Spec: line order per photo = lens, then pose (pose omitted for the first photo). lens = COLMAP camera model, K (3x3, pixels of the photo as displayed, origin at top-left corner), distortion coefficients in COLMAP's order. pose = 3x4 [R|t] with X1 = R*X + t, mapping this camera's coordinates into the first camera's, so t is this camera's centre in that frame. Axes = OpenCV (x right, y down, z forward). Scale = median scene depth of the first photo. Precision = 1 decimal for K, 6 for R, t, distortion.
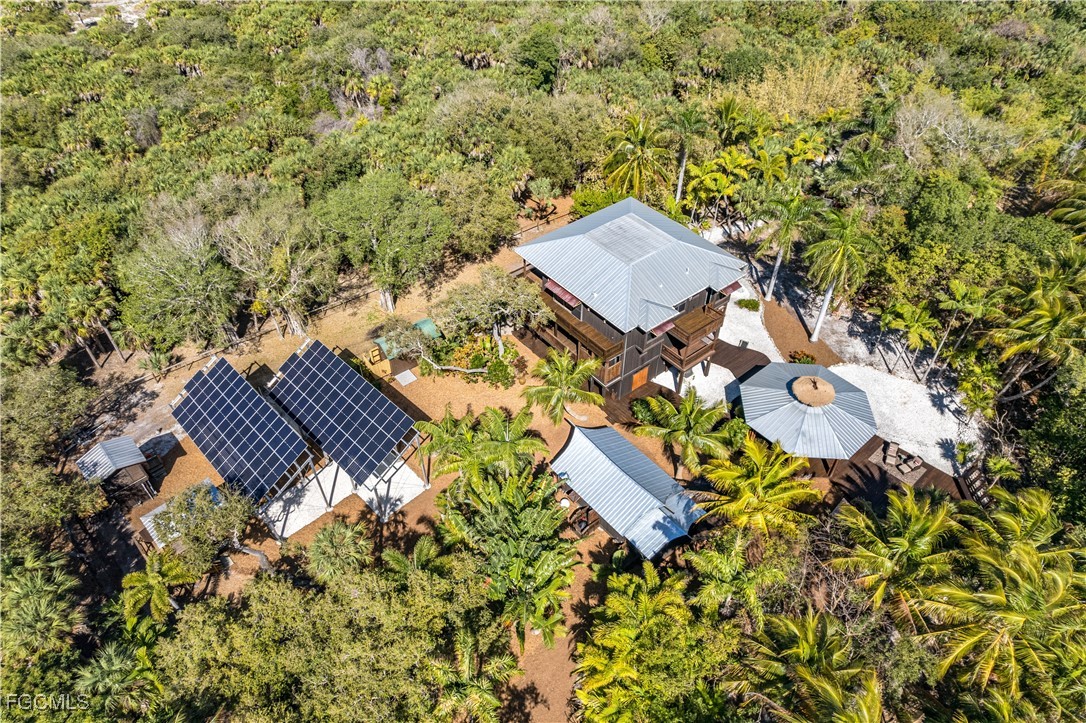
lens RADIAL K [[674.0, 0, 543.0], [0, 674.0, 361.5], [0, 0, 1]] dist [-0.067505, 0.051138]
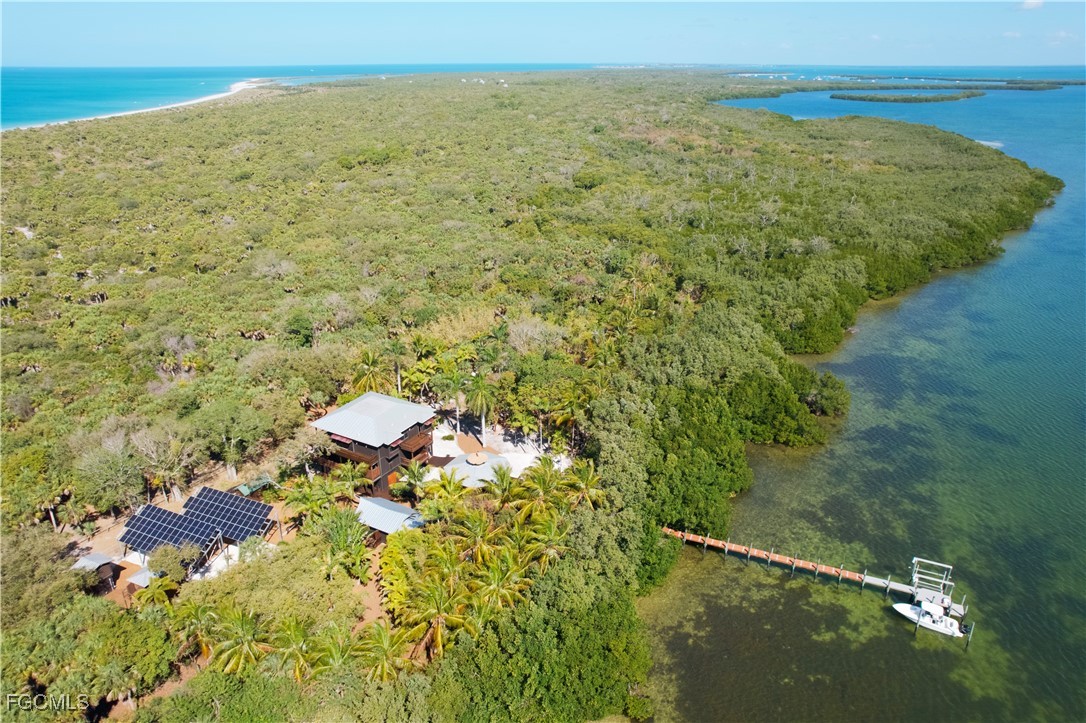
lens RADIAL K [[692.9, 0, 543.0], [0, 692.9, 361.5], [0, 0, 1]] dist [-0.056028, 0.001519]
pose [[0.924183, -0.139721, 0.355477, -0.076893], [0.258088, 0.914514, -0.311536, 0.329045], [-0.281560, 0.379661, 0.881239, -0.688244]]
